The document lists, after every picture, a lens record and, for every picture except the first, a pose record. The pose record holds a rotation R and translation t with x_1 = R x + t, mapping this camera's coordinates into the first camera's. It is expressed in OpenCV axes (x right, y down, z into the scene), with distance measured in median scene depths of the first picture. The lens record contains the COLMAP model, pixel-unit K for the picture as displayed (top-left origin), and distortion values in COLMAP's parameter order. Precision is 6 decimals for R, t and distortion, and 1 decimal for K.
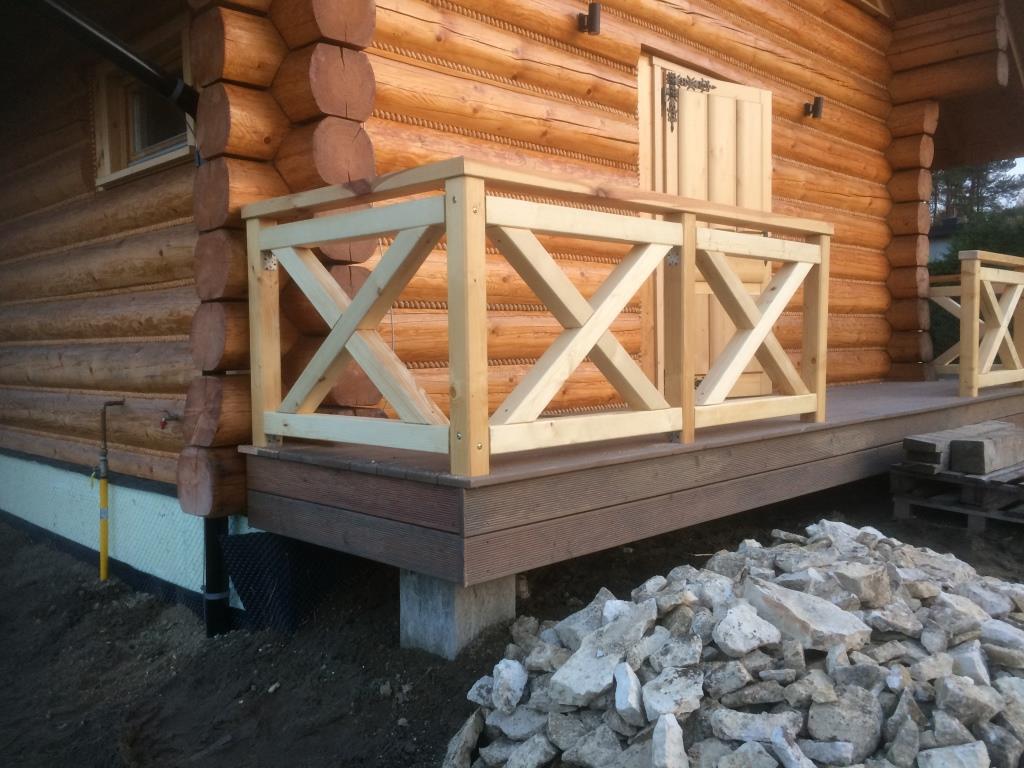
lens RADIAL K [[875.9, 0, 506.9], [0, 875.9, 377.6], [0, 0, 1]] dist [0.080995, -0.097726]
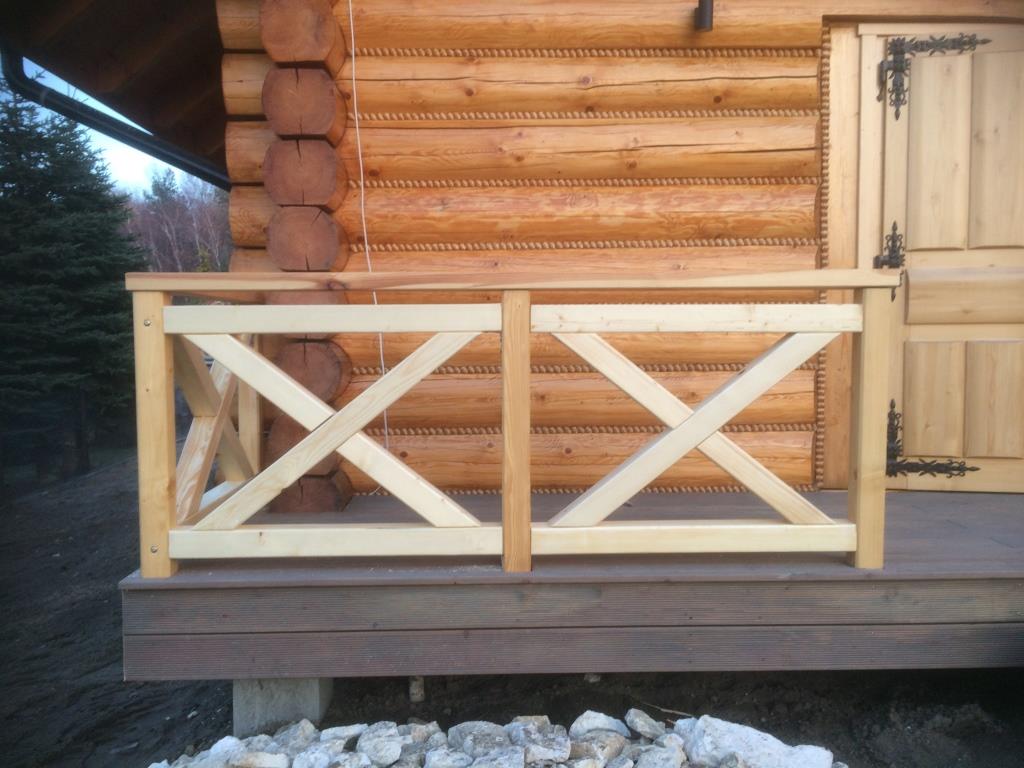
lens RADIAL K [[875.9, 0, 506.9], [0, 875.9, 377.6], [0, 0, 1]] dist [0.080995, -0.097726]
pose [[0.726879, 0.045025, -0.685288, 0.629794], [-0.030593, 0.998981, 0.033186, -0.110464], [0.686083, -0.003157, 0.727516, 0.338156]]
